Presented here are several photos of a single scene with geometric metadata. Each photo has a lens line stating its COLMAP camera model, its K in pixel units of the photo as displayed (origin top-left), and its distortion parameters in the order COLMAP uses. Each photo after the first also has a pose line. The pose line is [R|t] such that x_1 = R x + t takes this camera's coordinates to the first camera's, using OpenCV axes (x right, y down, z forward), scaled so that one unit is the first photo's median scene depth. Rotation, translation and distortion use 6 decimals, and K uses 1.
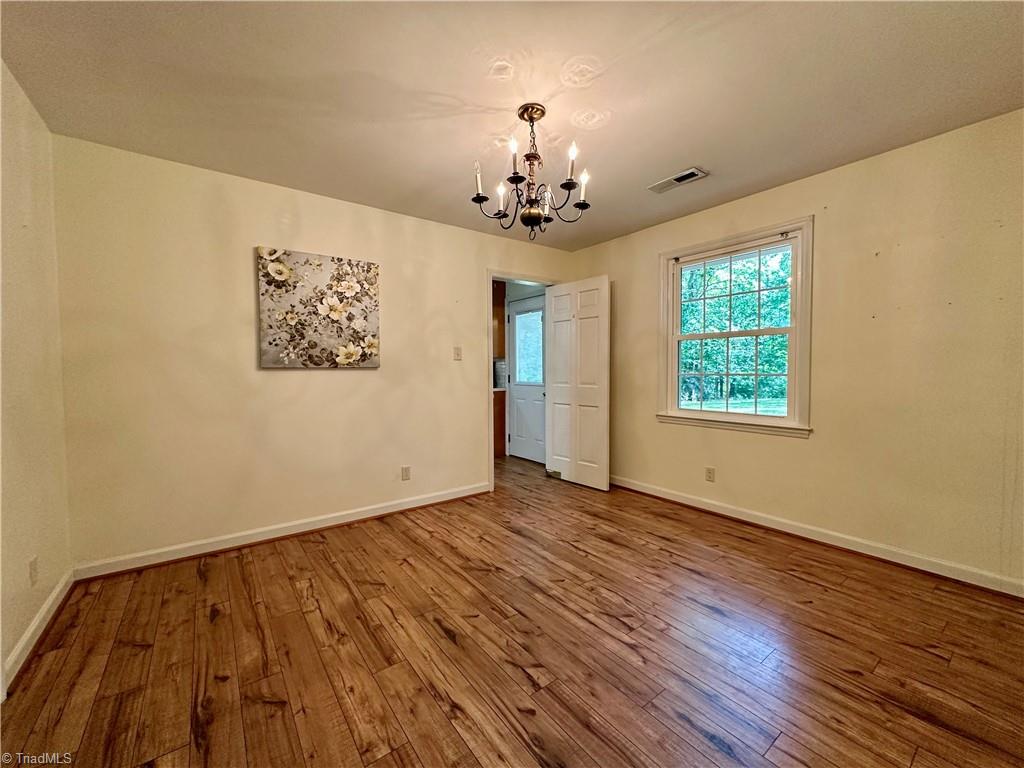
lens RADIAL K [[411.9, 0, 510.0], [0, 411.9, 384.9], [0, 0, 1]] dist [0.001482, 0.000576]
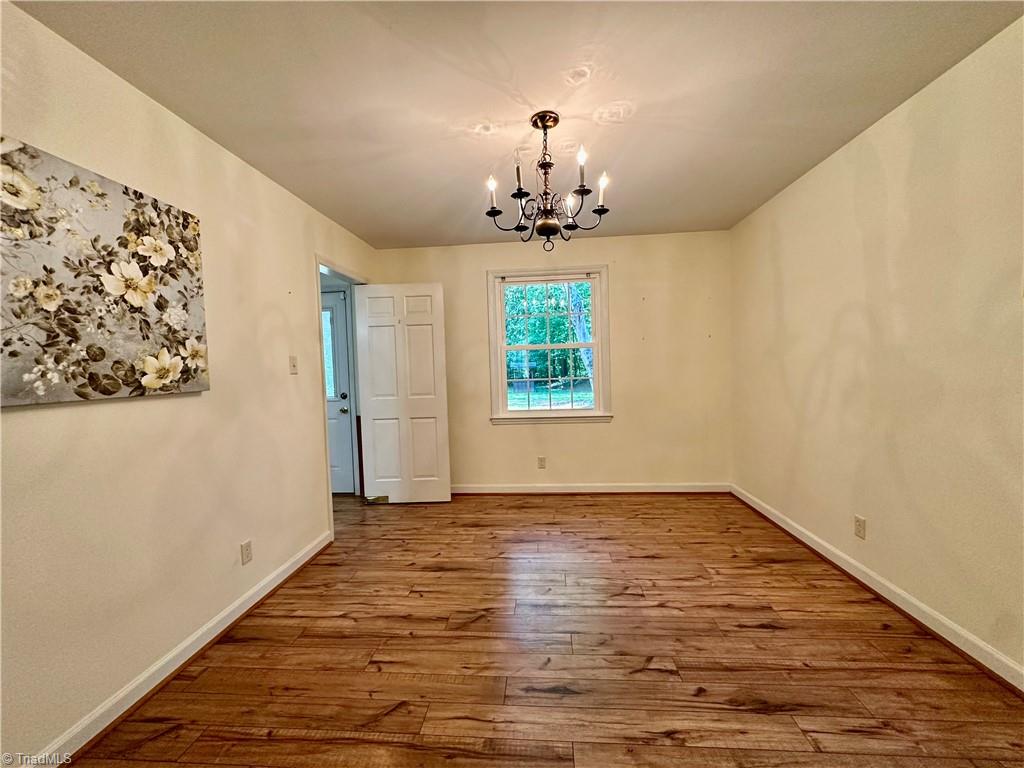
lens RADIAL K [[411.9, 0, 510.0], [0, 411.9, 384.9], [0, 0, 1]] dist [0.001482, 0.000576]
pose [[0.659898, -0.050486, 0.749657, -0.512662], [0.057570, 0.998204, 0.016547, -0.038292], [-0.749146, 0.032239, 0.661619, 0.293443]]
